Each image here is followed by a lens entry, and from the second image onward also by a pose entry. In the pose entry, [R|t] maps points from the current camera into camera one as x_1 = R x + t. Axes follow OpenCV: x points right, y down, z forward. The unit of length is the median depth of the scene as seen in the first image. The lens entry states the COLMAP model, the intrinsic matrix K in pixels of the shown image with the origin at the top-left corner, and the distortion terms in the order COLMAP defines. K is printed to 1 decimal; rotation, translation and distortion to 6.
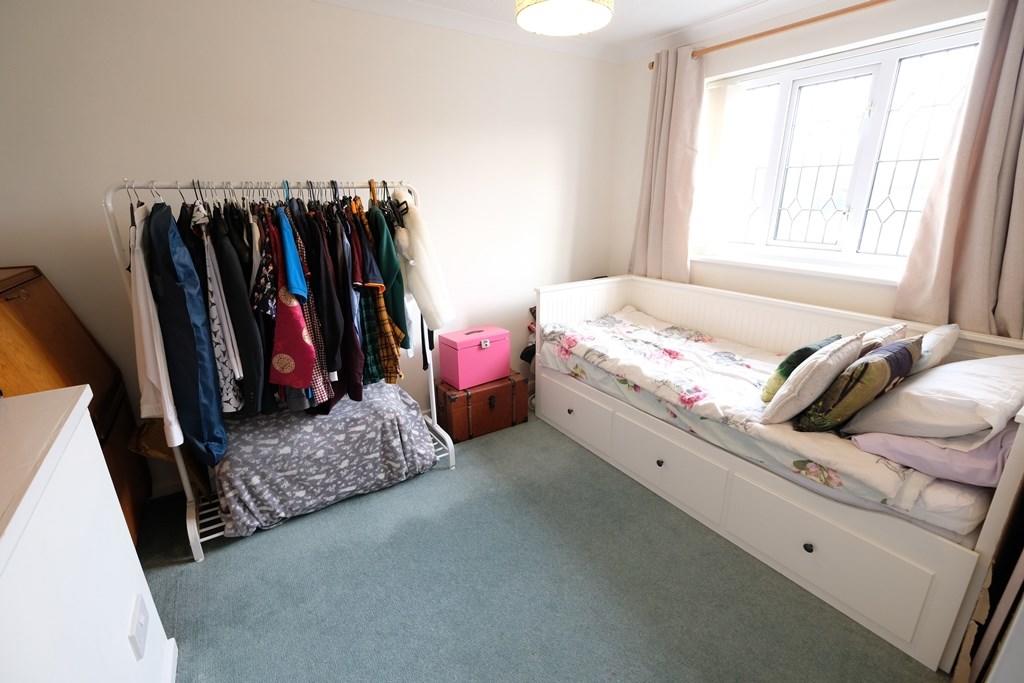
lens RADIAL K [[446.7, 0, 513.1], [0, 446.7, 336.2], [0, 0, 1]] dist [-0.000592, -0.000164]
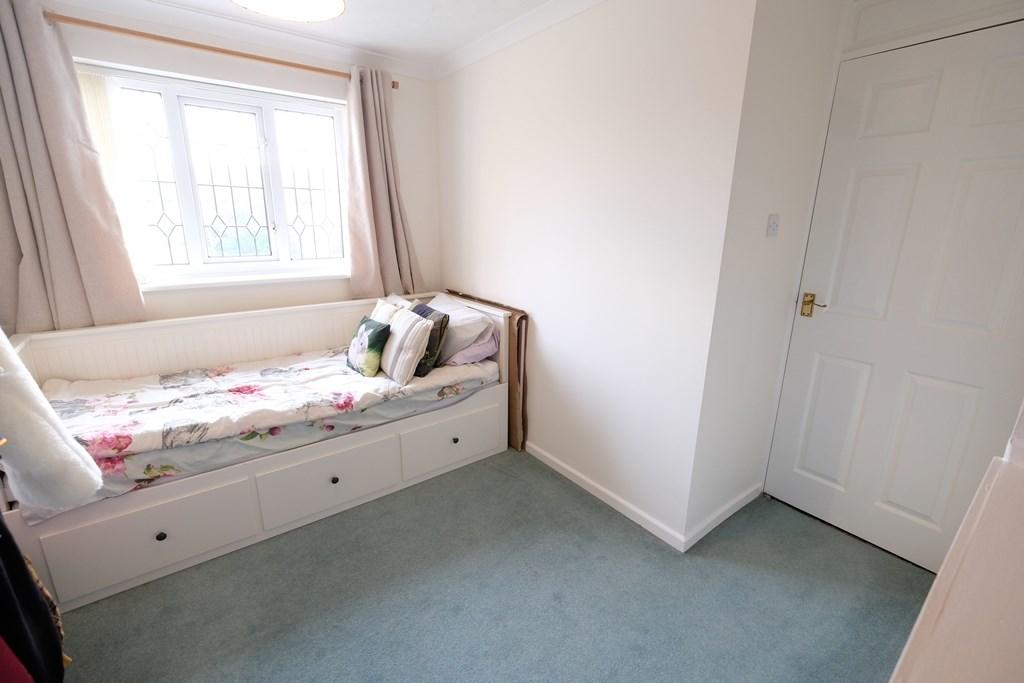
lens RADIAL K [[446.7, 0, 513.1], [0, 446.7, 336.2], [0, 0, 1]] dist [-0.000592, -0.000164]
pose [[-0.060804, -0.250281, 0.966262, -0.524016], [0.284482, 0.923558, 0.257121, -0.139964], [-0.956751, 0.290518, 0.015045, 0.470760]]
